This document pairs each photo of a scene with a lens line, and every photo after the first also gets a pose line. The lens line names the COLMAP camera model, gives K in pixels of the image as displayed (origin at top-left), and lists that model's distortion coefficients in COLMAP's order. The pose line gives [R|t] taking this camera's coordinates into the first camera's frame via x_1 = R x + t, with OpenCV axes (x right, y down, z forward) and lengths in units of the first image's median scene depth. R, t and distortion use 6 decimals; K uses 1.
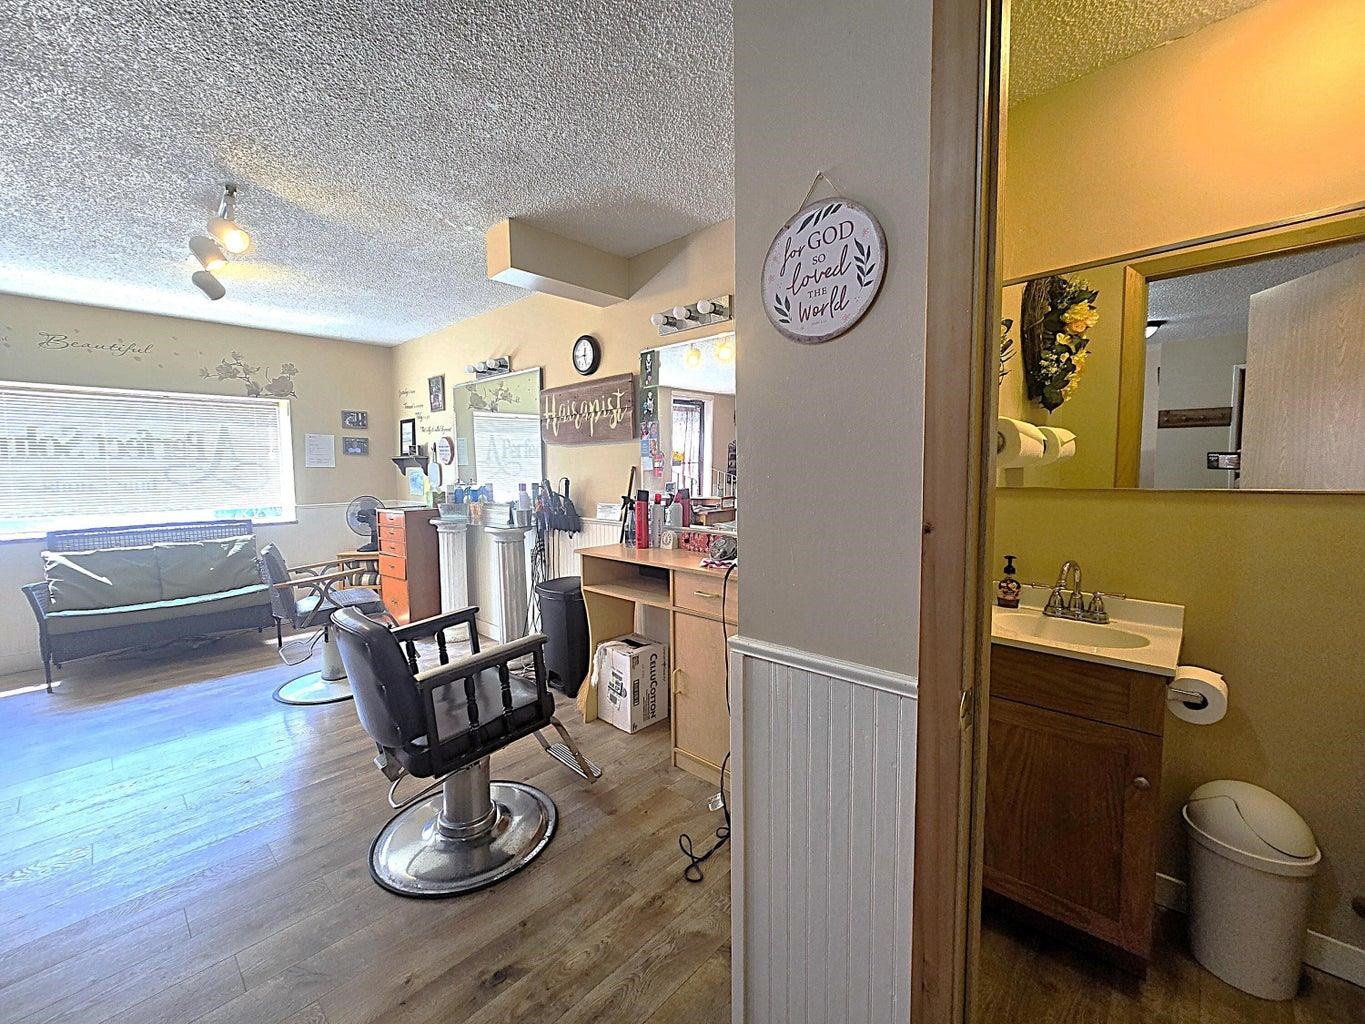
lens RADIAL K [[557.8, 0, 685.9], [0, 557.8, 505.9], [0, 0, 1]] dist [-0.001476, -0.000127]
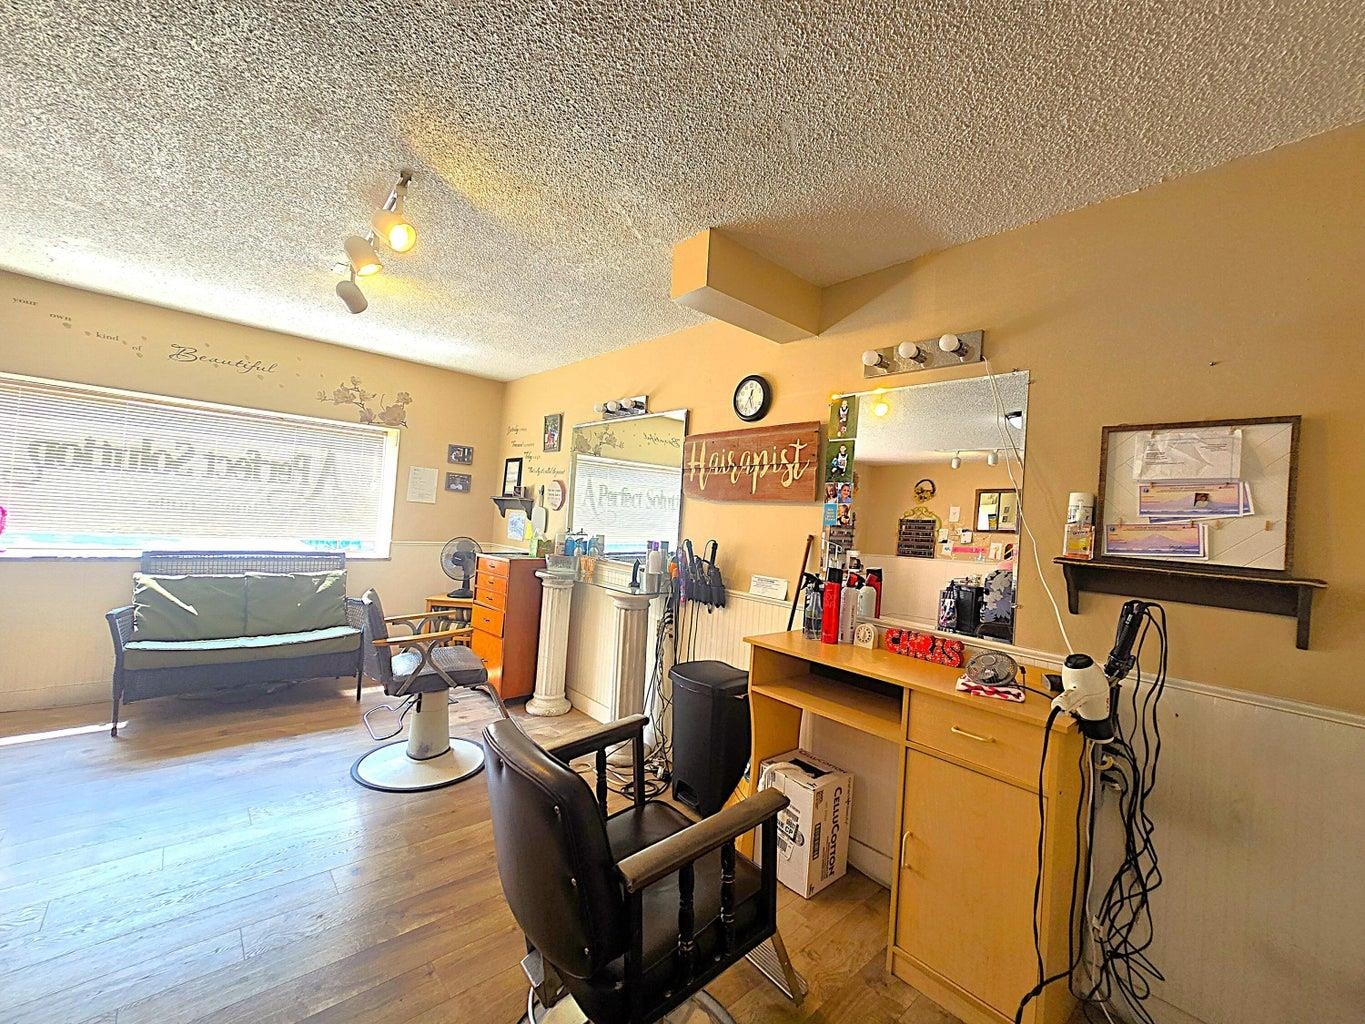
lens RADIAL K [[557.8, 0, 685.9], [0, 557.8, 505.9], [0, 0, 1]] dist [-0.001476, -0.000127]
pose [[0.992701, 0.075463, -0.094070, -0.180994], [-0.084193, 0.992139, -0.092585, -0.020536], [0.086344, 0.099829, 0.991251, 0.161948]]
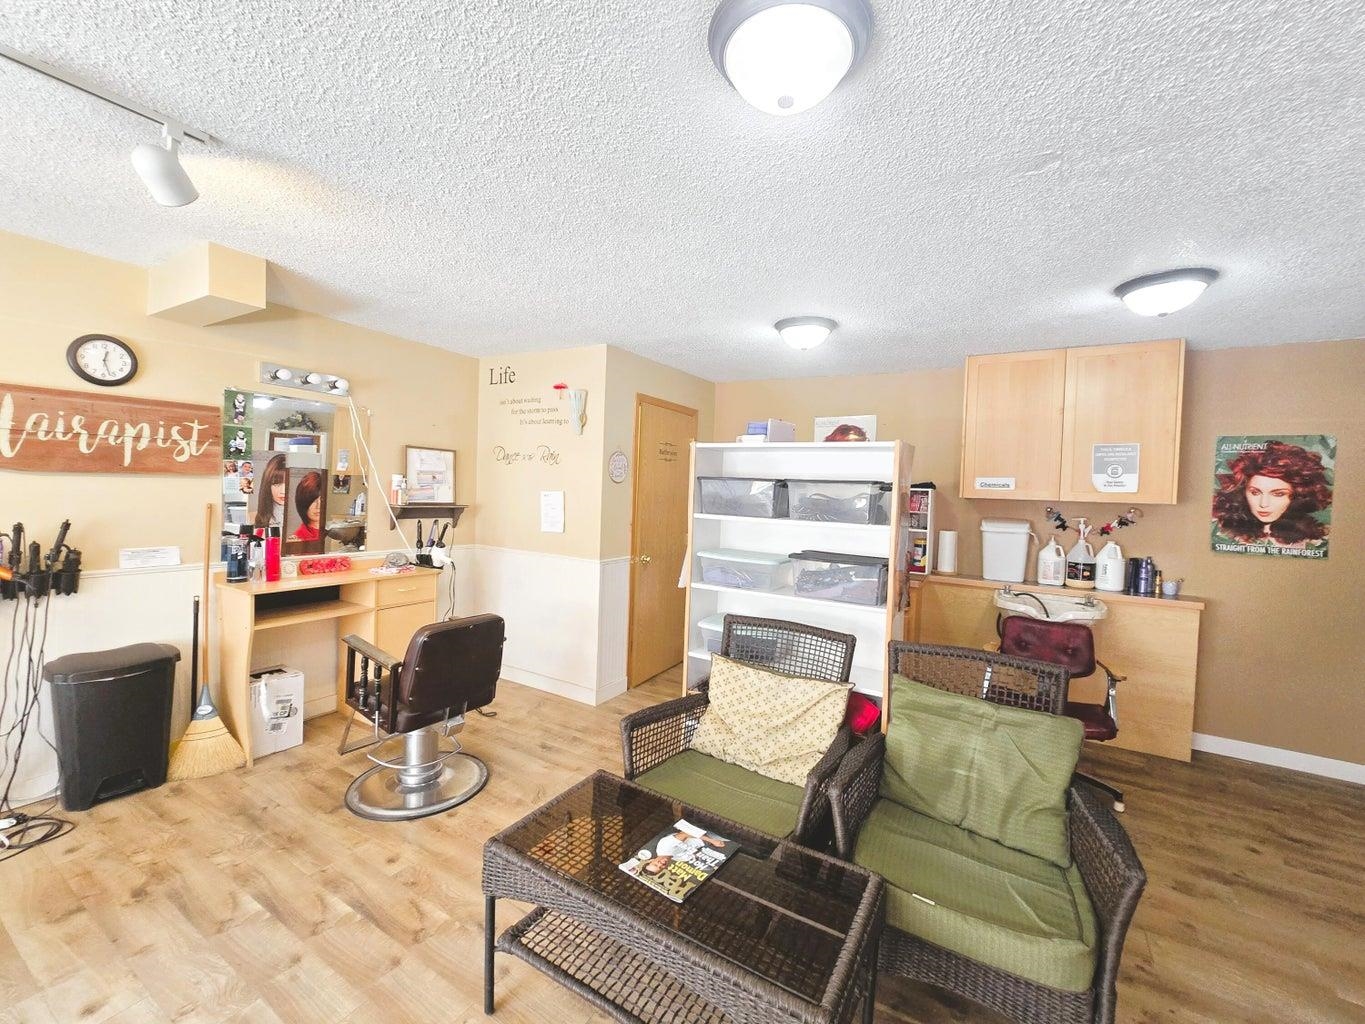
lens RADIAL K [[557.8, 0, 685.9], [0, 557.8, 505.9], [0, 0, 1]] dist [-0.001476, -0.000127]
pose [[-0.205589, -0.025306, 0.978311, -1.070457], [0.033822, 0.998885, 0.032946, -0.064198], [-0.978054, 0.039862, -0.204503, 0.362985]]
